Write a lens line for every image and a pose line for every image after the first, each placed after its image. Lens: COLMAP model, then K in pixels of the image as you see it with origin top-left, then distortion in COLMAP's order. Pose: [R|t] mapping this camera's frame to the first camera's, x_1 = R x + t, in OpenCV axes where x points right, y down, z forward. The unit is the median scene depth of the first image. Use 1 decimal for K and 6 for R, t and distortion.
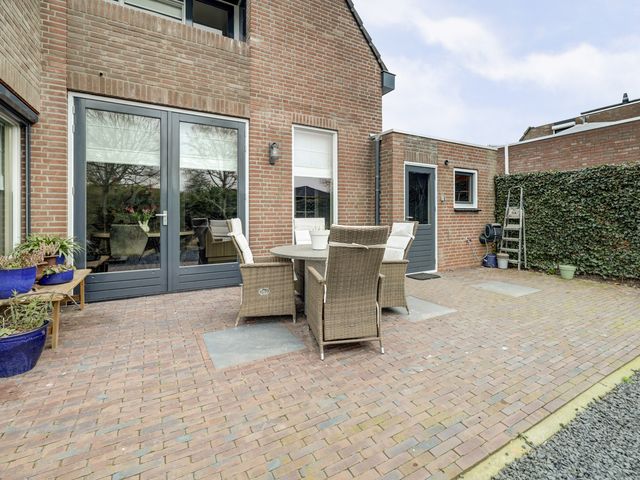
lens RADIAL K [[291.8, 0, 326.3], [0, 291.8, 214.8], [0, 0, 1]] dist [-0.001864, 0.000452]
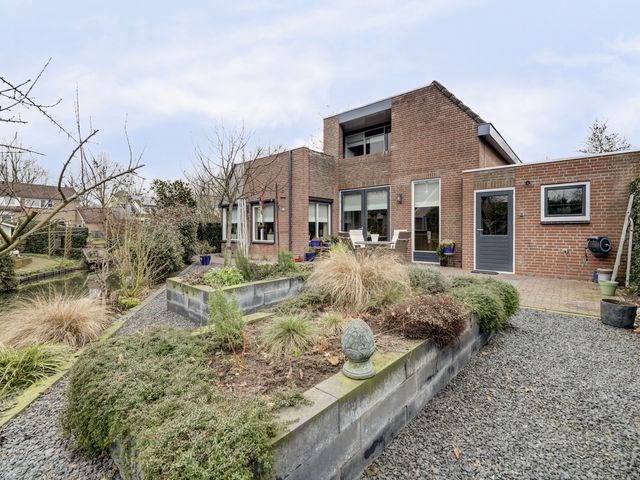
lens RADIAL K [[291.8, 0, 324.9], [0, 291.8, 237.3], [0, 0, 1]] dist [-0.001864, 0.000452]
pose [[0.351353, 0.022562, -0.935971, 1.262773], [0.001390, 0.999696, 0.024620, 0.009284], [0.936242, -0.009951, 0.351214, -0.181019]]
